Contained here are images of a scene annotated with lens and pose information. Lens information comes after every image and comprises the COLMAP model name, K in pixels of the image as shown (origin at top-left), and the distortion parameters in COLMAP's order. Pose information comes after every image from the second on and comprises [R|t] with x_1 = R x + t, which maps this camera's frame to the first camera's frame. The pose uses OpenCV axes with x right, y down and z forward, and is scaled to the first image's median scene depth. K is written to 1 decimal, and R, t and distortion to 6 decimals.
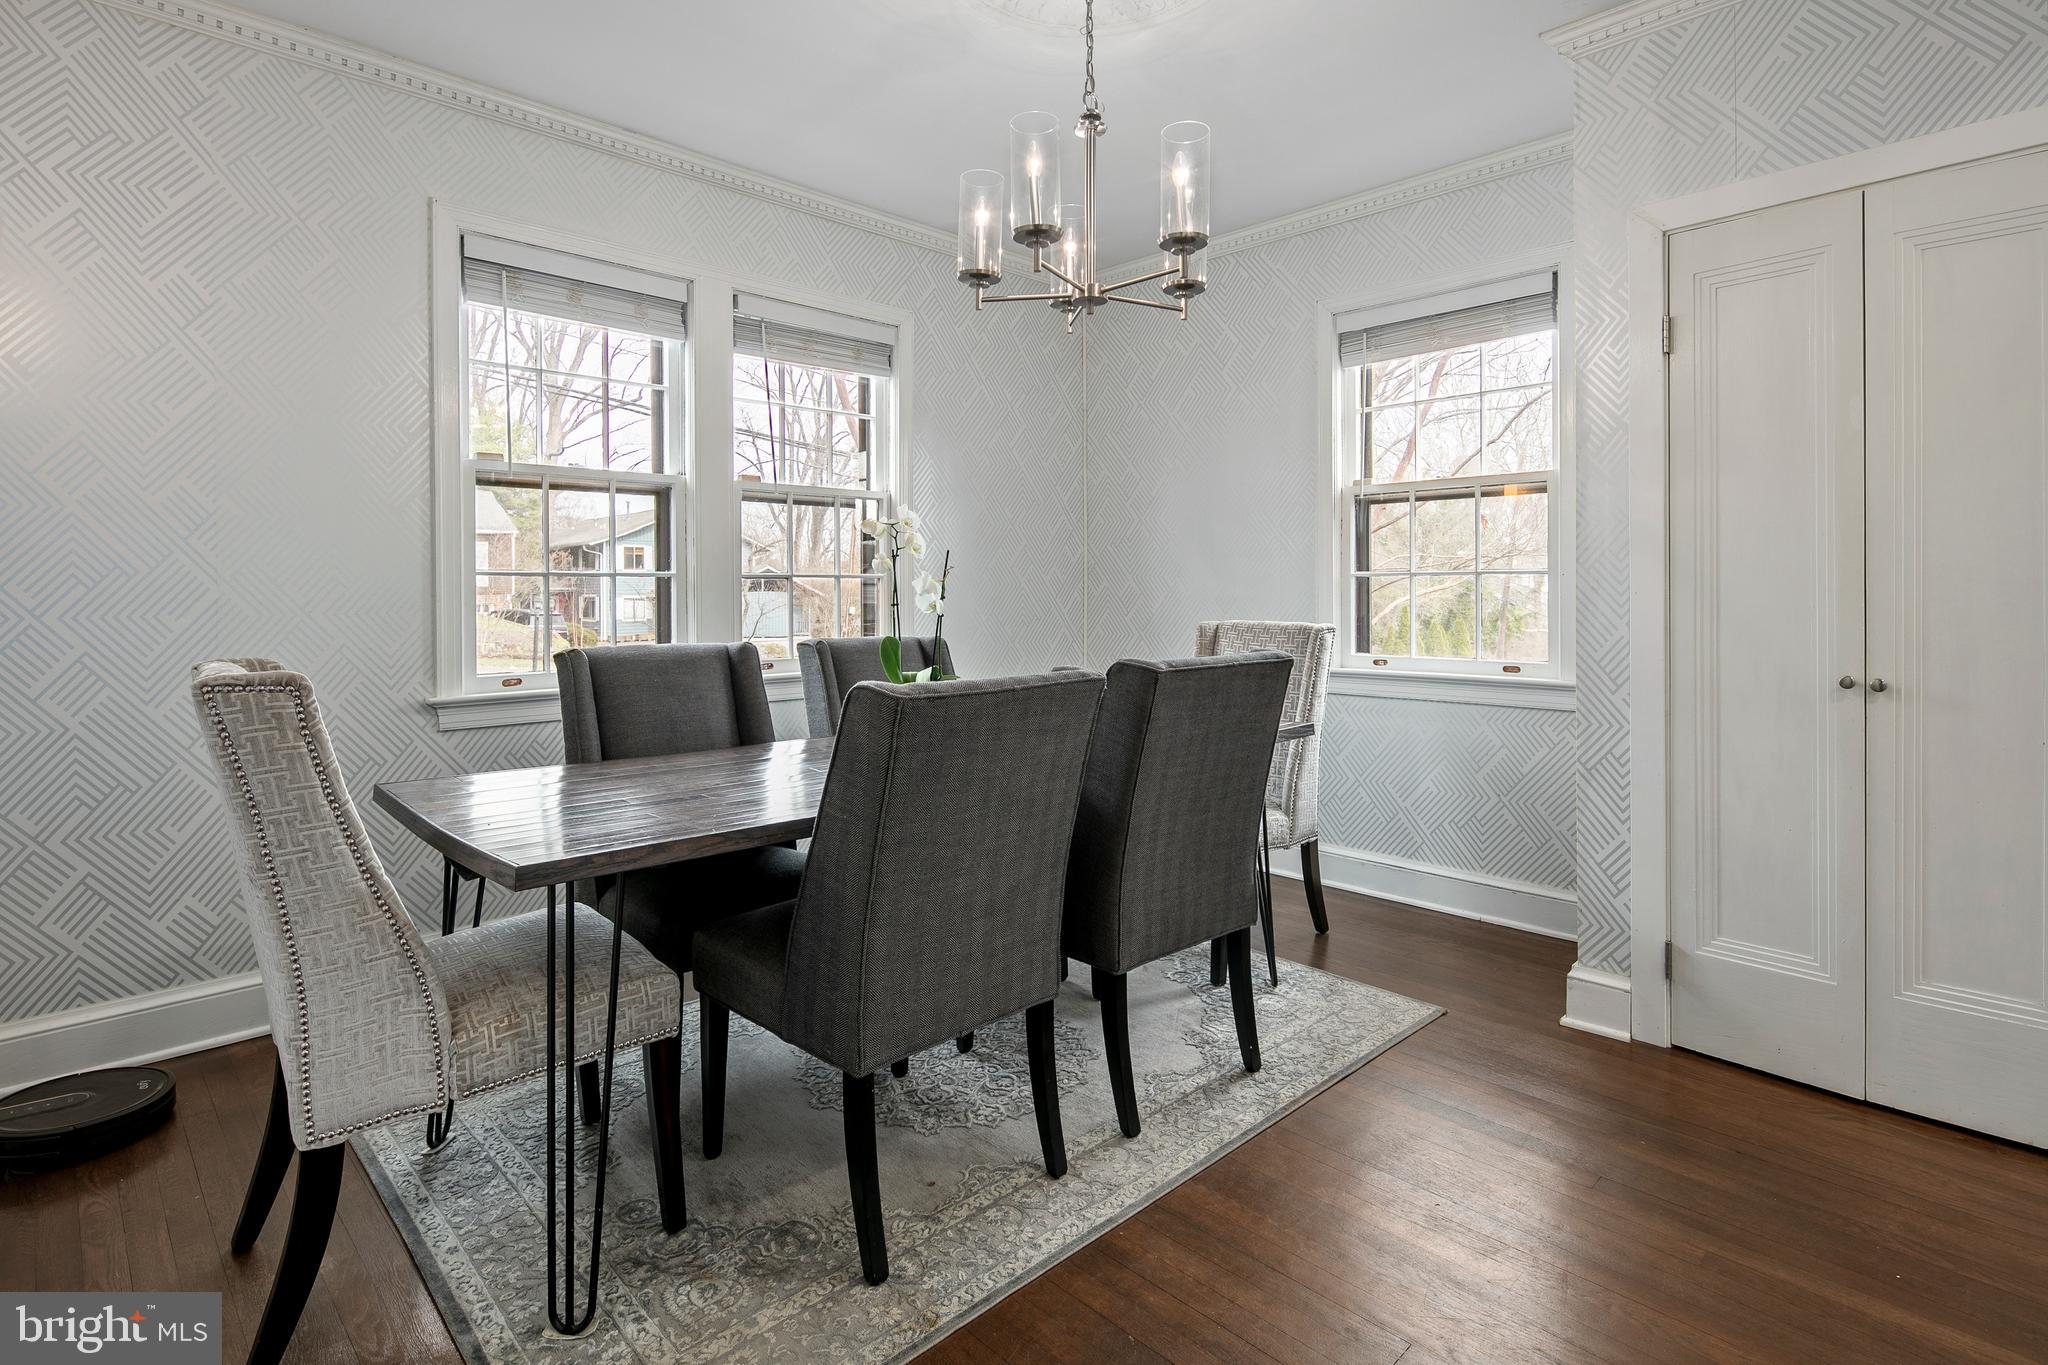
lens RADIAL K [[1009.7, 0, 1004.5], [0, 1009.7, 588.1], [0, 0, 1]] dist [0.006618, -0.003351]
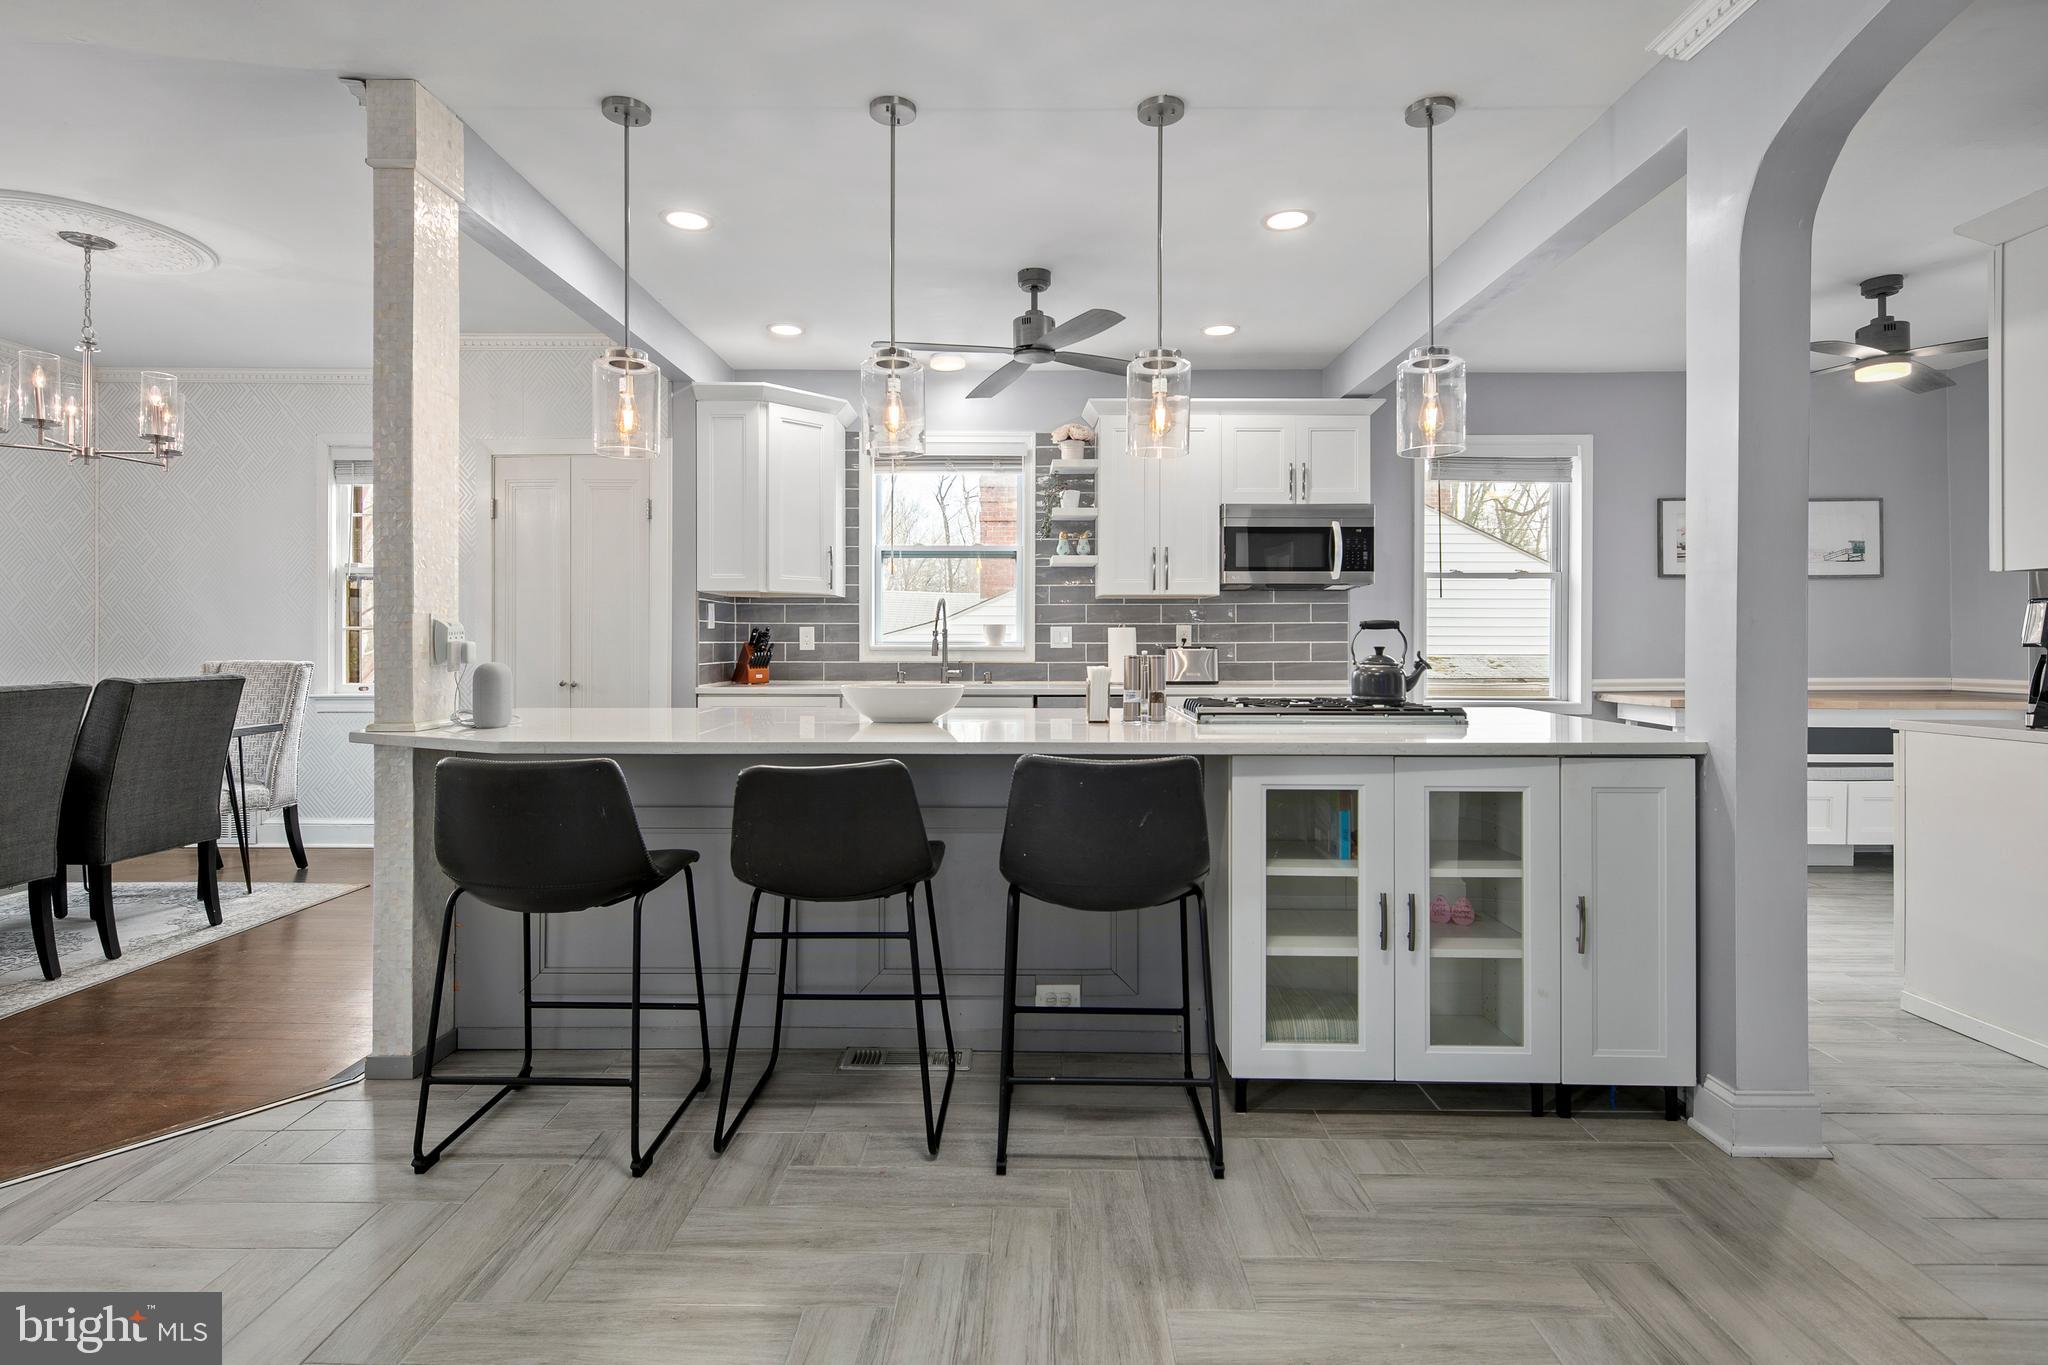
lens RADIAL K [[1009.7, 0, 1005.6], [0, 1009.7, 643.2], [0, 0, 1]] dist [0.006618, -0.003351]
pose [[0.701285, 0.005675, 0.712859, -0.037083], [-0.007808, 0.999969, -0.000279, 0.000804], [-0.712838, -0.005370, 0.701308, -1.176775]]
